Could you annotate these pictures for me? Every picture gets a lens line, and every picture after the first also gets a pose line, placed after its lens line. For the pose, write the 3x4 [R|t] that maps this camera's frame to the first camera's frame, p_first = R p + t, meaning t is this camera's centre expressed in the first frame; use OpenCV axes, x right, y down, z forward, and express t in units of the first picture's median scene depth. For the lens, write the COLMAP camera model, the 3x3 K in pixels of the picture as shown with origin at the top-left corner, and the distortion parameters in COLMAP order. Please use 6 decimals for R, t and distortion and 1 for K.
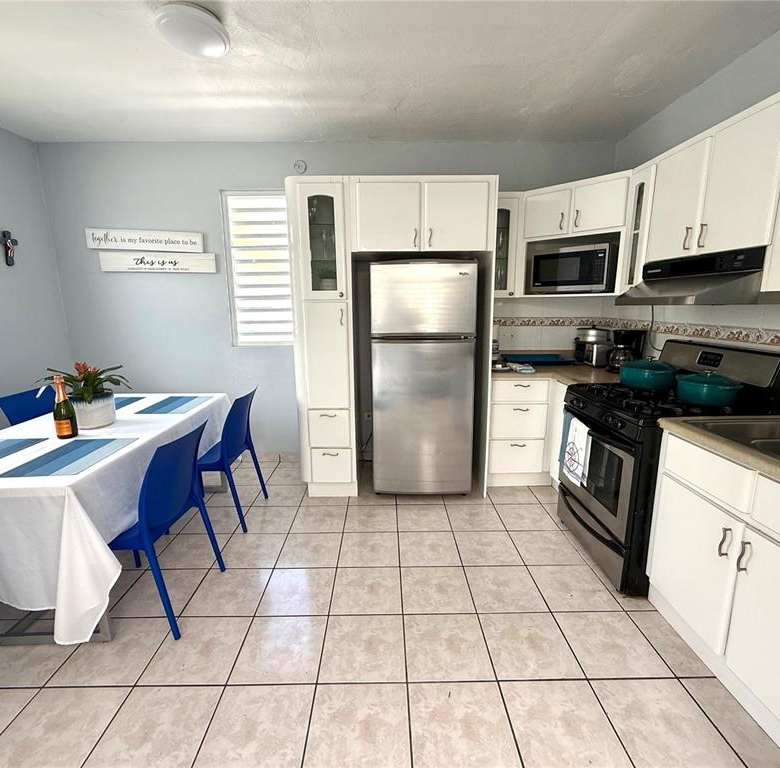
lens RADIAL K [[405.8, 0, 388.7], [0, 405.8, 385.2], [0, 0, 1]] dist [-0.003309, 0.000759]
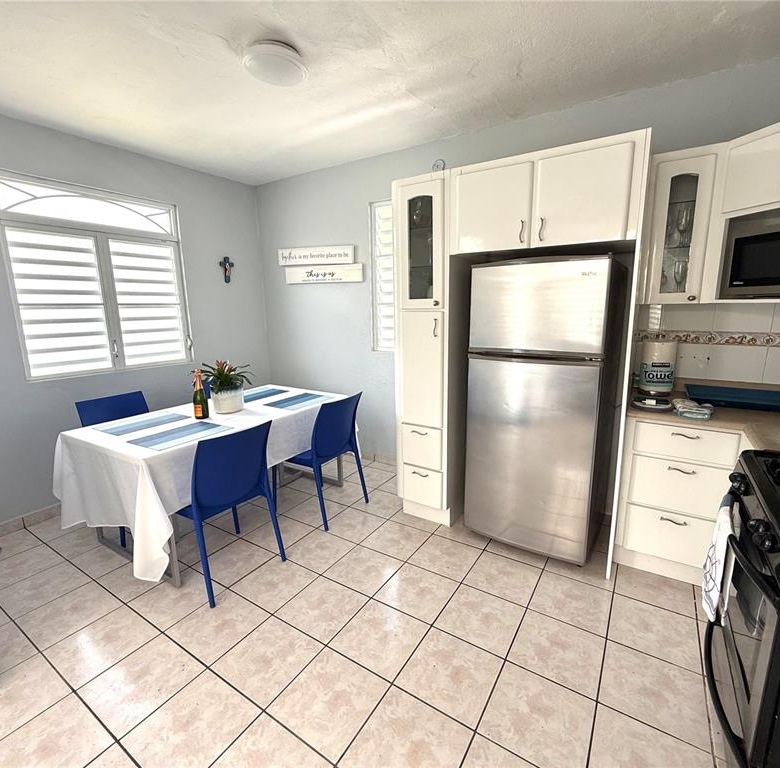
lens RADIAL K [[405.8, 0, 390.2], [0, 405.8, 384.8], [0, 0, 1]] dist [-0.003309, 0.000759]
pose [[0.834552, 0.101689, -0.541463, 0.304205], [-0.100377, 0.994433, 0.032049, -0.060415], [0.541708, 0.027604, 0.840114, 0.188612]]
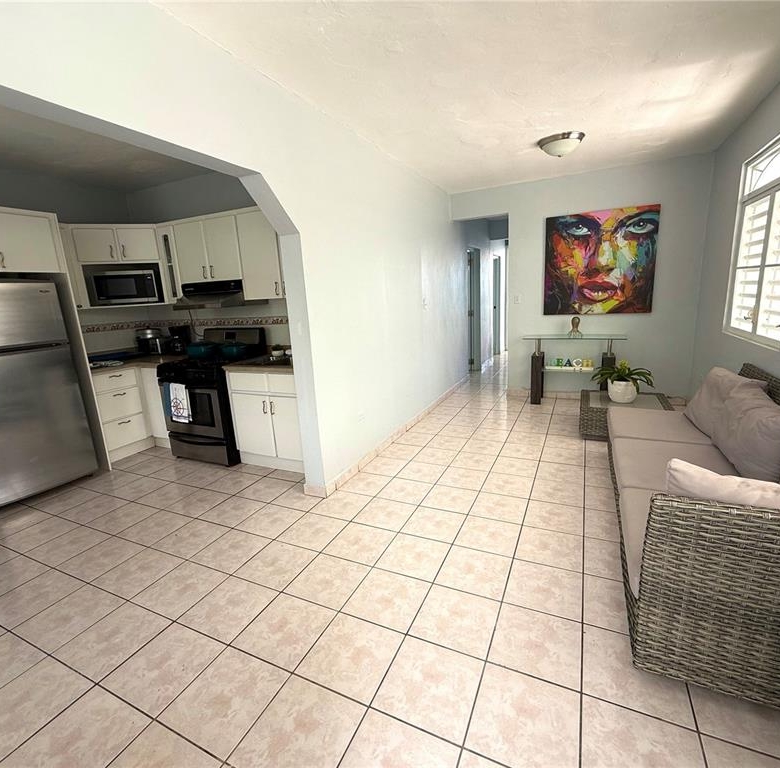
lens RADIAL K [[405.8, 0, 390.6], [0, 405.8, 383.5], [0, 0, 1]] dist [-0.003309, 0.000759]
pose [[0.431913, -0.210143, 0.877092, -0.475545], [0.226791, 0.966536, 0.119893, 0.075302], [-0.872936, 0.147133, 0.465118, -0.402143]]
